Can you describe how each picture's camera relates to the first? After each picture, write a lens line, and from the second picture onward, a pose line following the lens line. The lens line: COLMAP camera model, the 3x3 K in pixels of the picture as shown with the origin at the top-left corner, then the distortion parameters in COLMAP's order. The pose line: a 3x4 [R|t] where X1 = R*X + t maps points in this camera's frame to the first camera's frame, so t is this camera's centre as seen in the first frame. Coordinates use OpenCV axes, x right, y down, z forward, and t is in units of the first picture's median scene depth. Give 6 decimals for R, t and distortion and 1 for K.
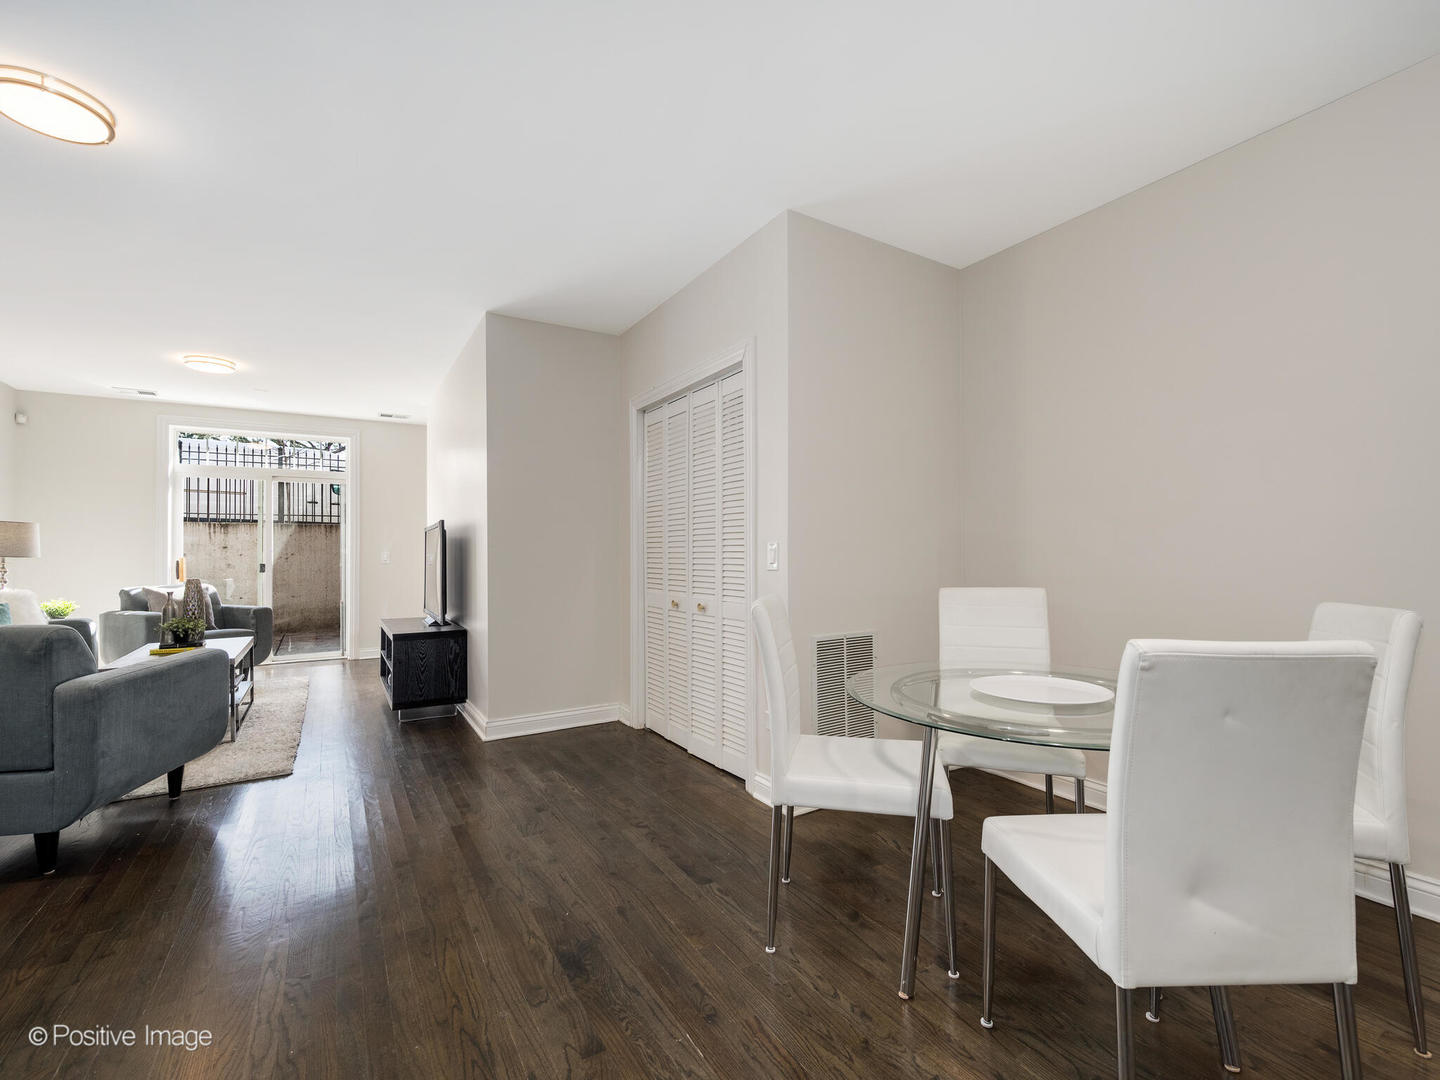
lens RADIAL K [[657.8, 0, 720.4], [0, 657.8, 556.6], [0, 0, 1]] dist [0.002600, -0.000411]
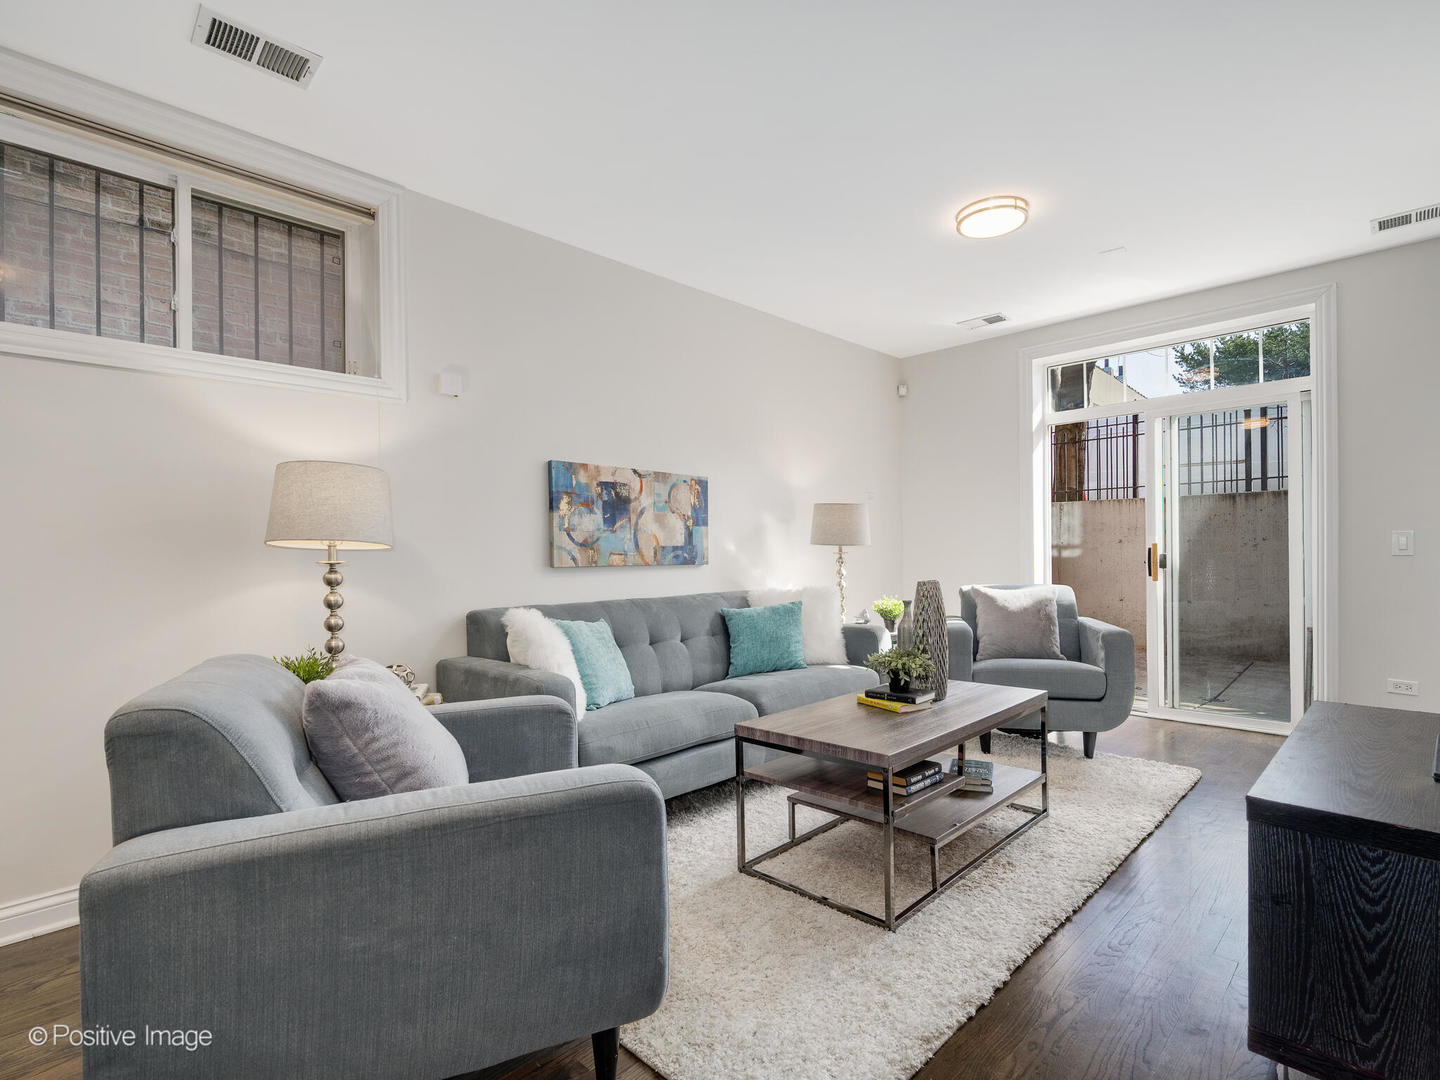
lens RADIAL K [[718.4, 0, 723.5], [0, 718.4, 555.4], [0, 0, 1]] dist [0.001602, 0.000601]
pose [[0.258806, 0.008538, -0.965892, -0.214930], [0.006030, 0.999927, 0.010454, 0.002732], [0.965910, -0.008530, 0.258736, 0.602447]]
